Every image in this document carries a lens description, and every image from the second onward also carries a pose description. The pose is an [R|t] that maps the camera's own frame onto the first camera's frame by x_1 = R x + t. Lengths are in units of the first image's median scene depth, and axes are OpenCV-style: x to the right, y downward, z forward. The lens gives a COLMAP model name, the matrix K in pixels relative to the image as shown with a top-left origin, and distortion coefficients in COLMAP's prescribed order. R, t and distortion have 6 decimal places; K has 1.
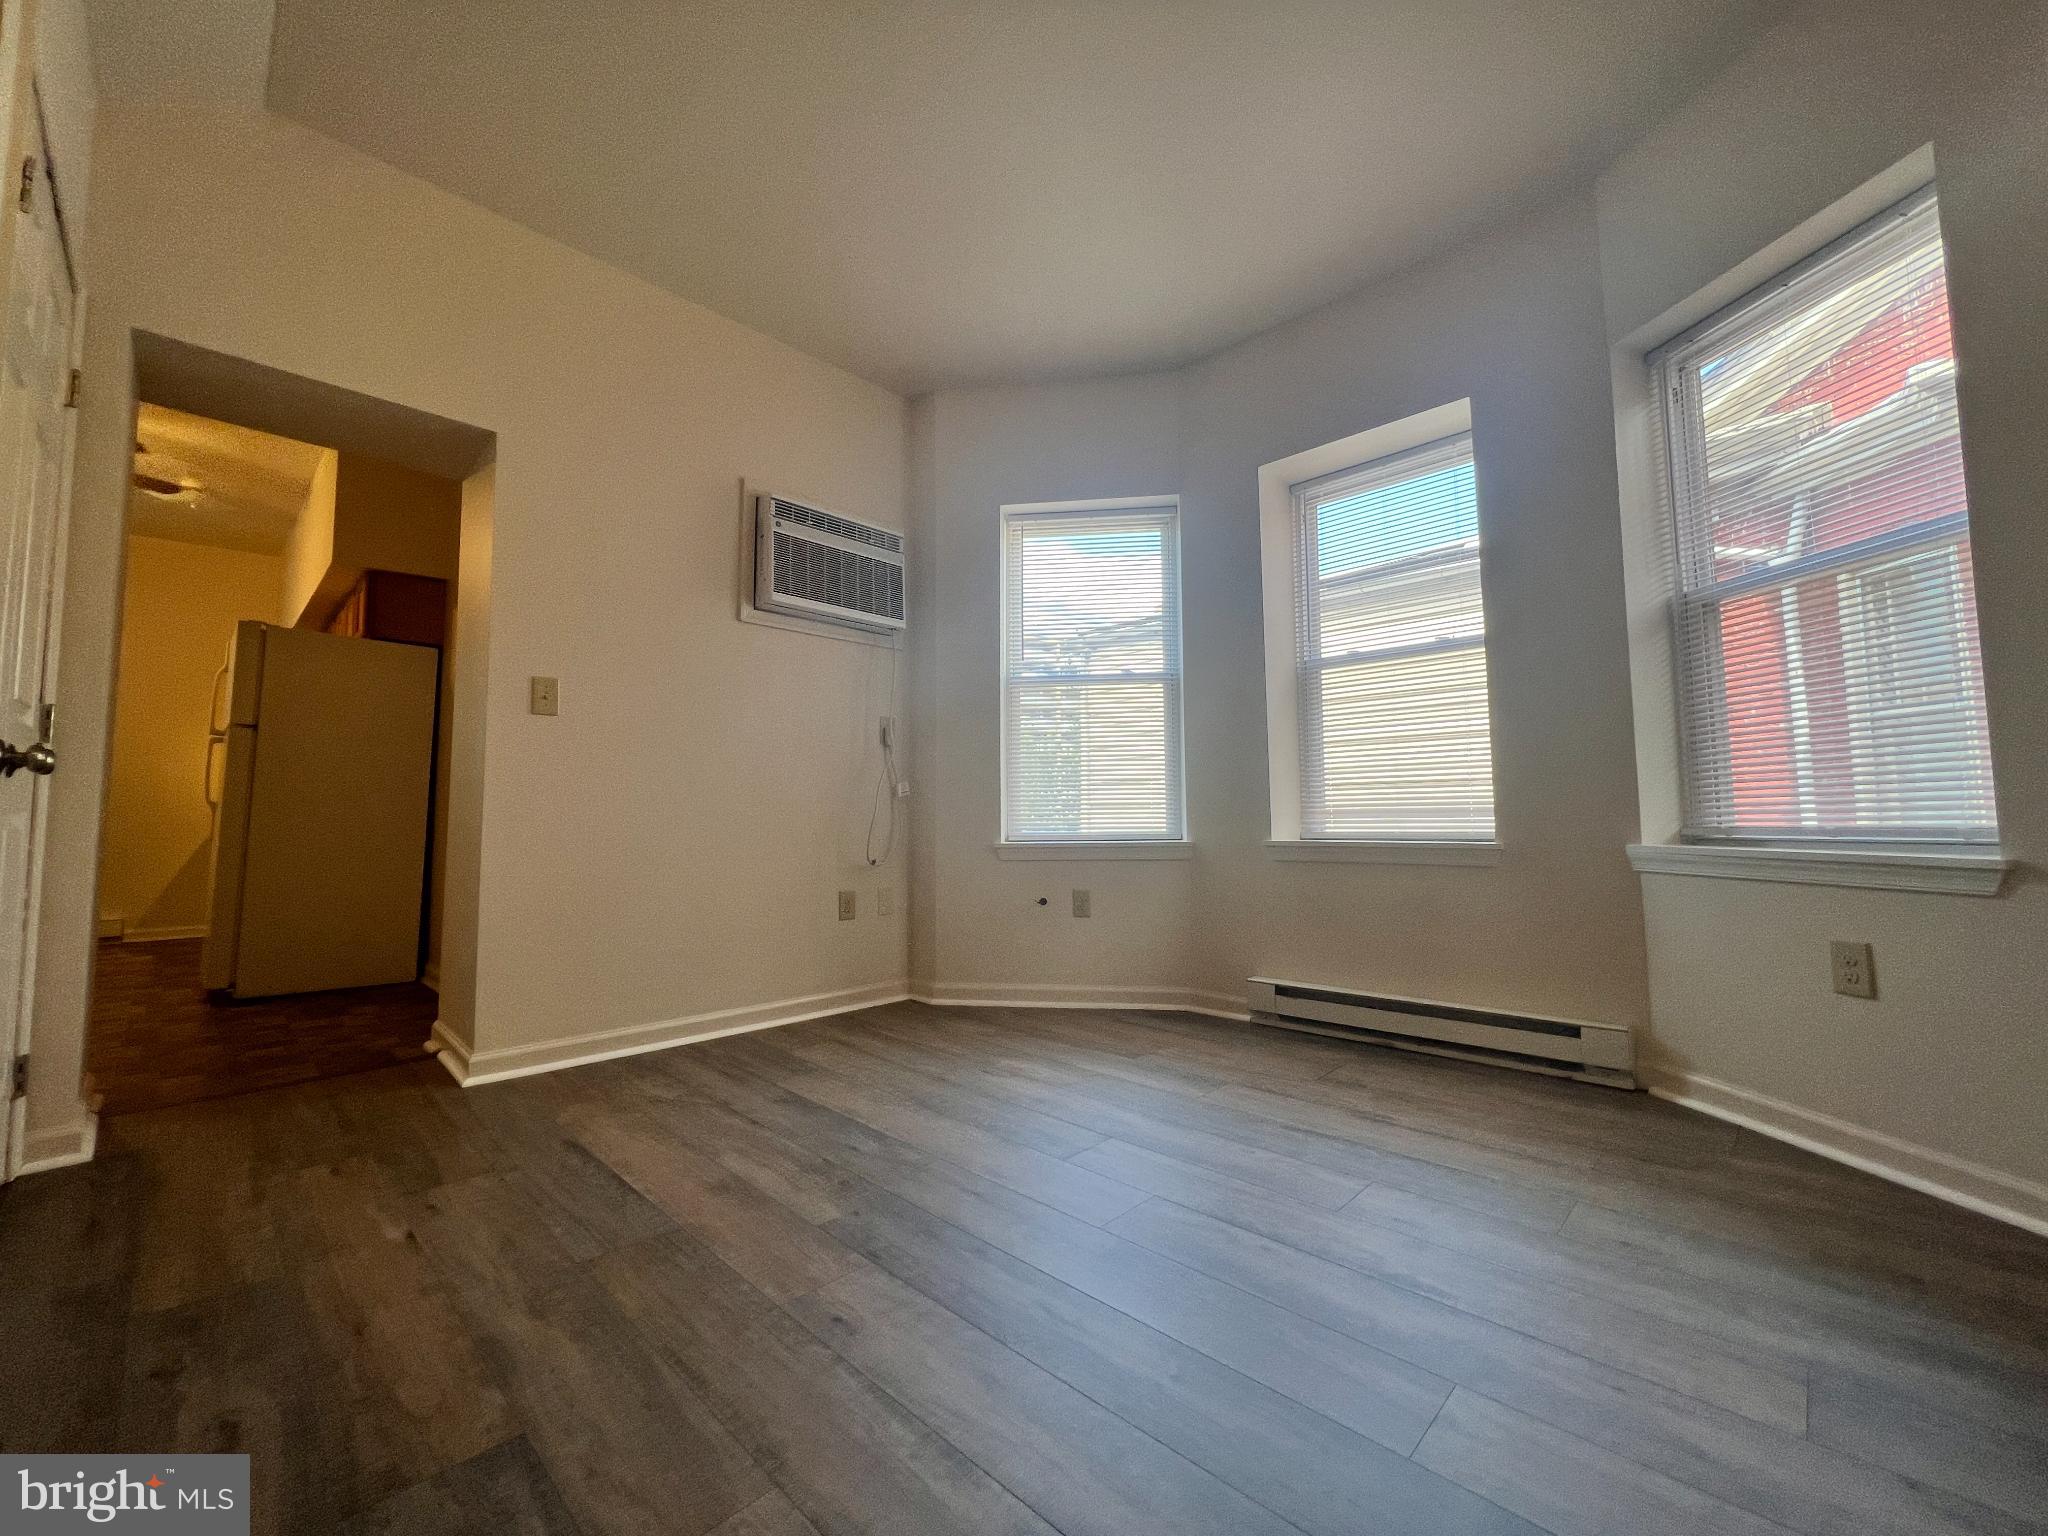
lens RADIAL K [[819.0, 0, 1020.8], [0, 819.0, 761.5], [0, 0, 1]] dist [-0.006012, 0.000000]
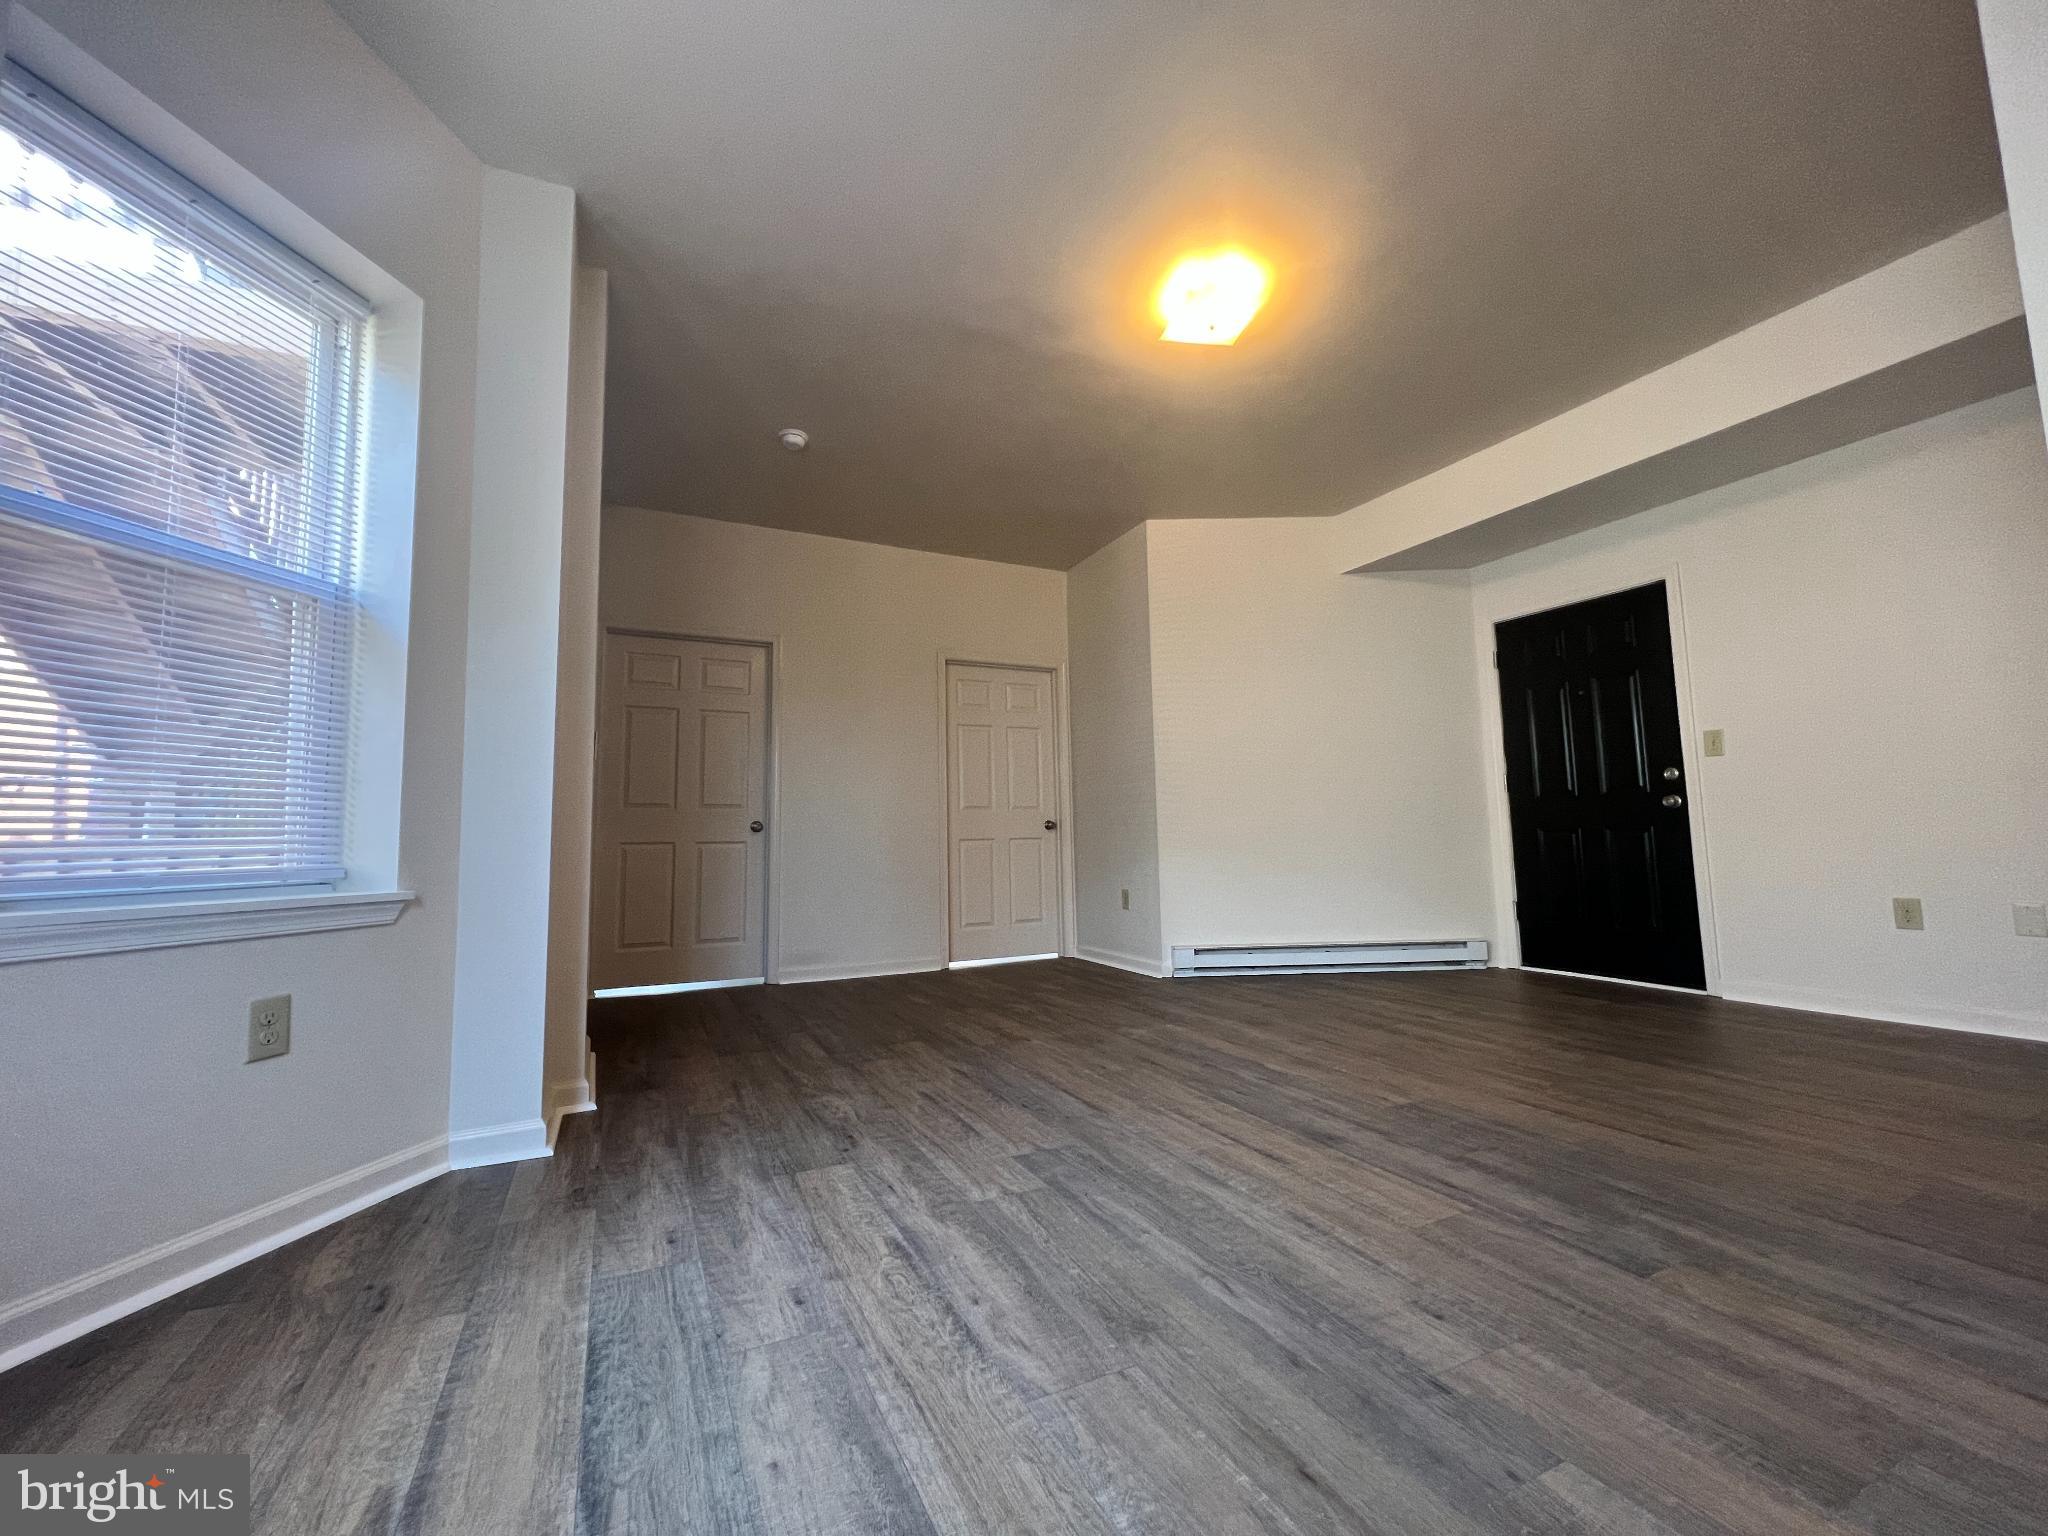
lens RADIAL K [[819.0, 0, 1020.8], [0, 819.0, 761.5], [0, 0, 1]] dist [-0.006012, 0.000000]
pose [[-0.940697, 0.063285, 0.333293, -0.048668], [0.005532, 0.985177, -0.171450, 0.070852], [-0.339203, -0.159439, -0.927103, 0.935503]]
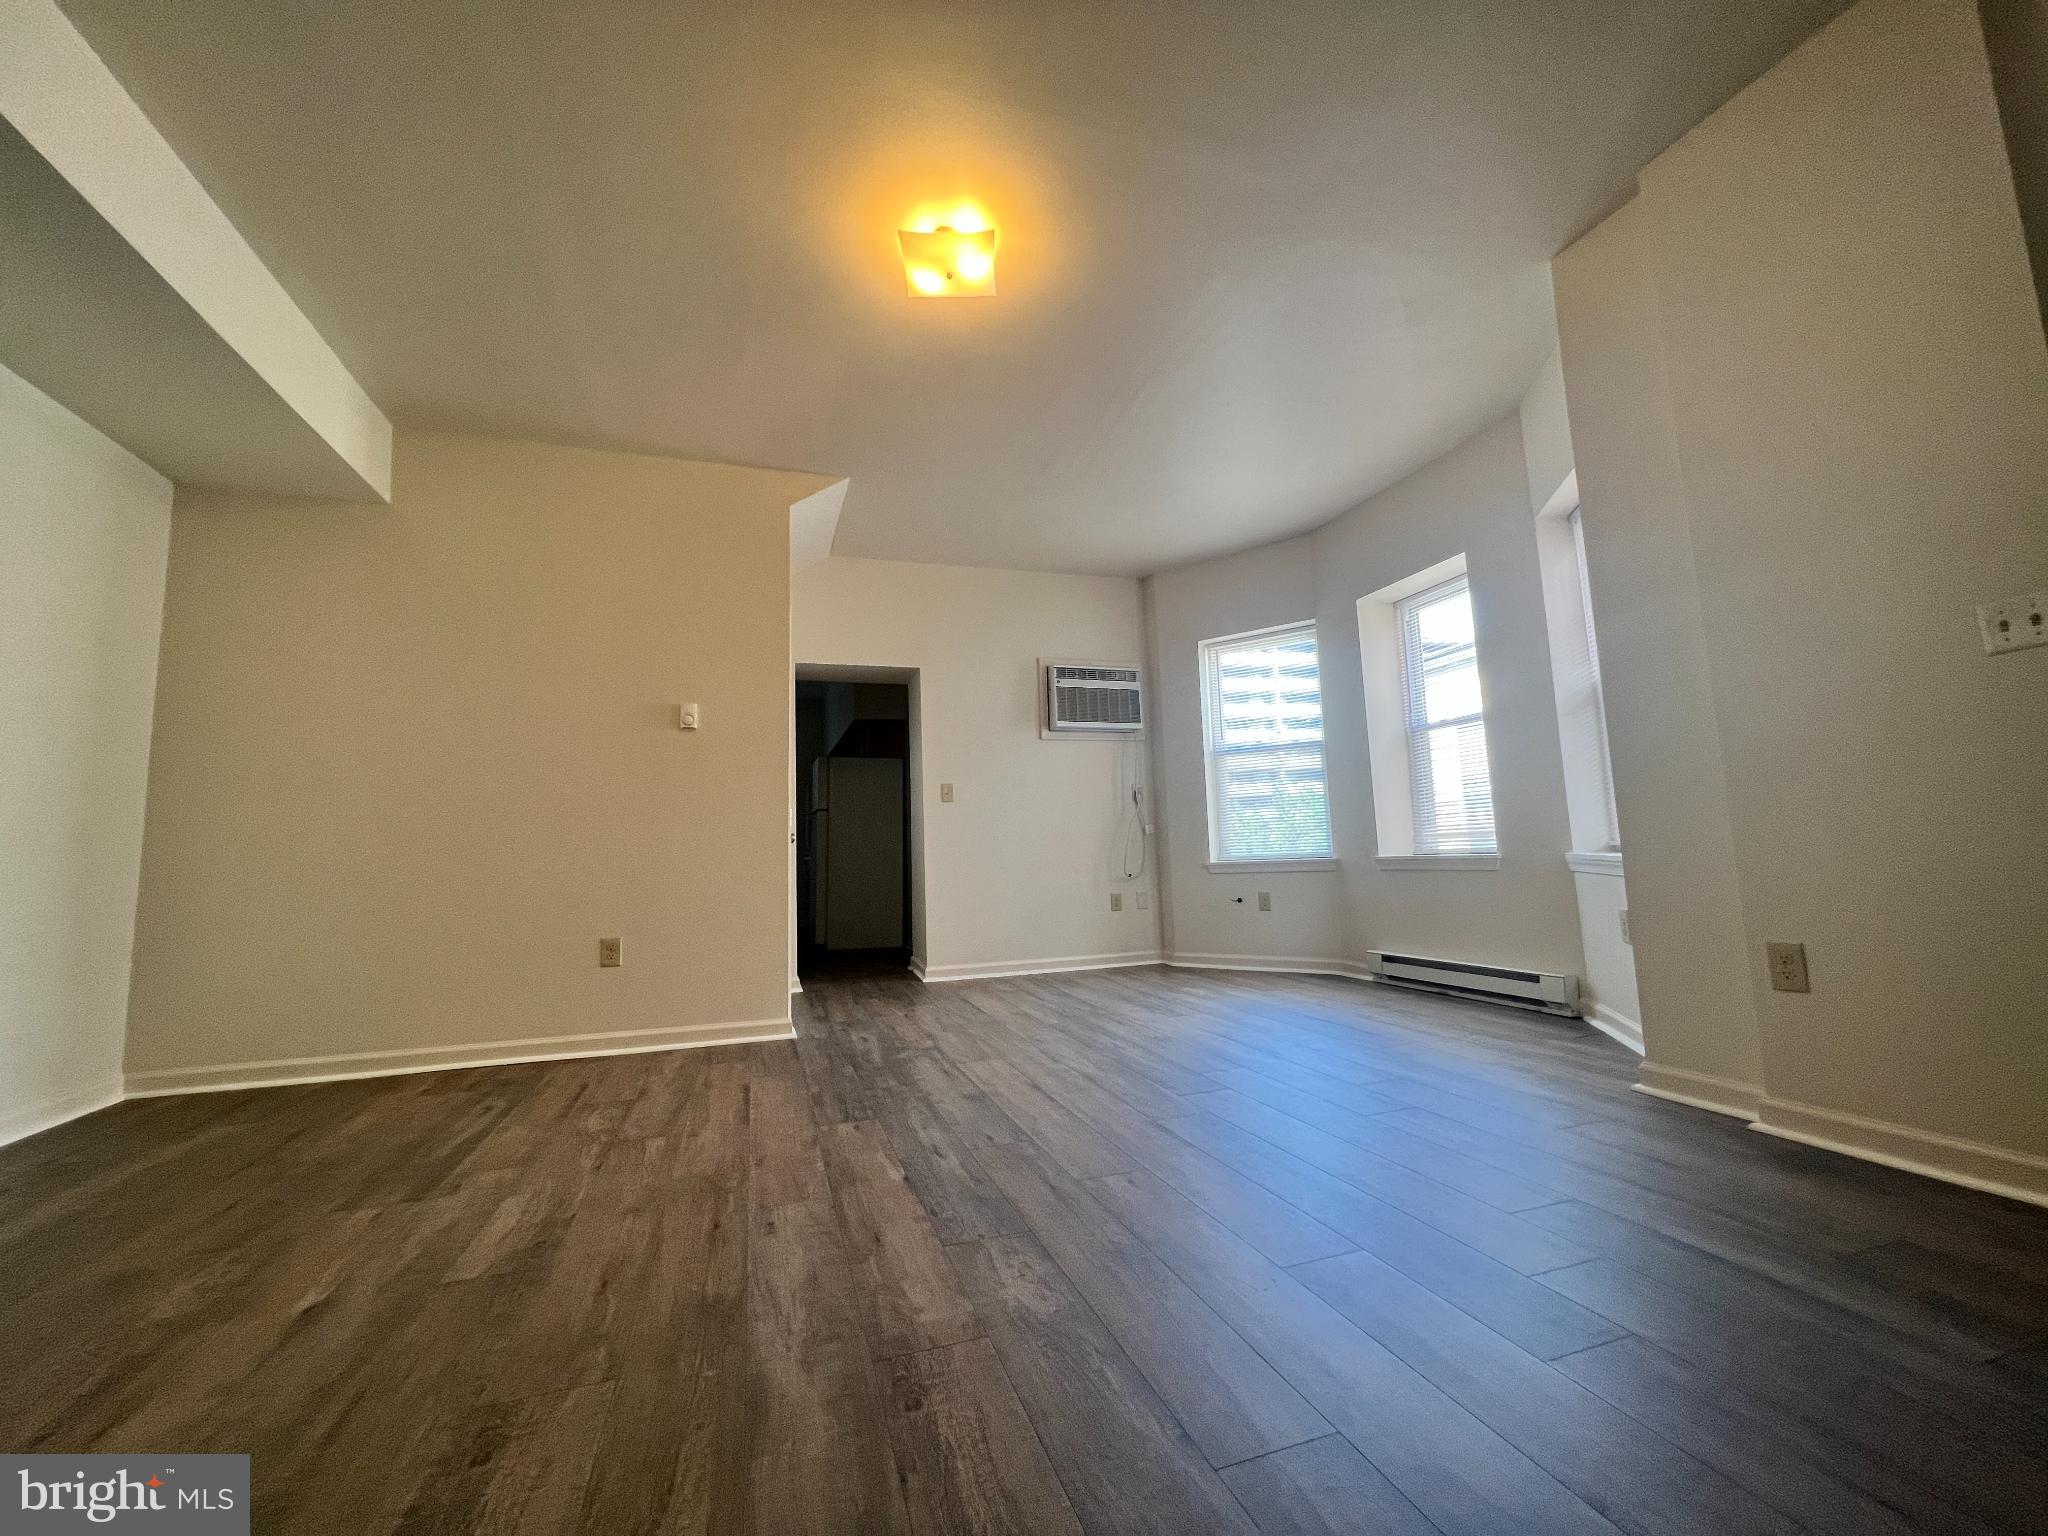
lens RADIAL K [[817.9, 0, 1019.6], [0, 817.9, 761.3], [0, 0, 1]] dist [-0.002619, 0.000567]
pose [[0.884740, -0.076990, -0.459683, 0.423676], [0.061269, 0.996916, -0.049045, -0.039748], [0.462041, 0.015228, 0.886728, -0.590961]]
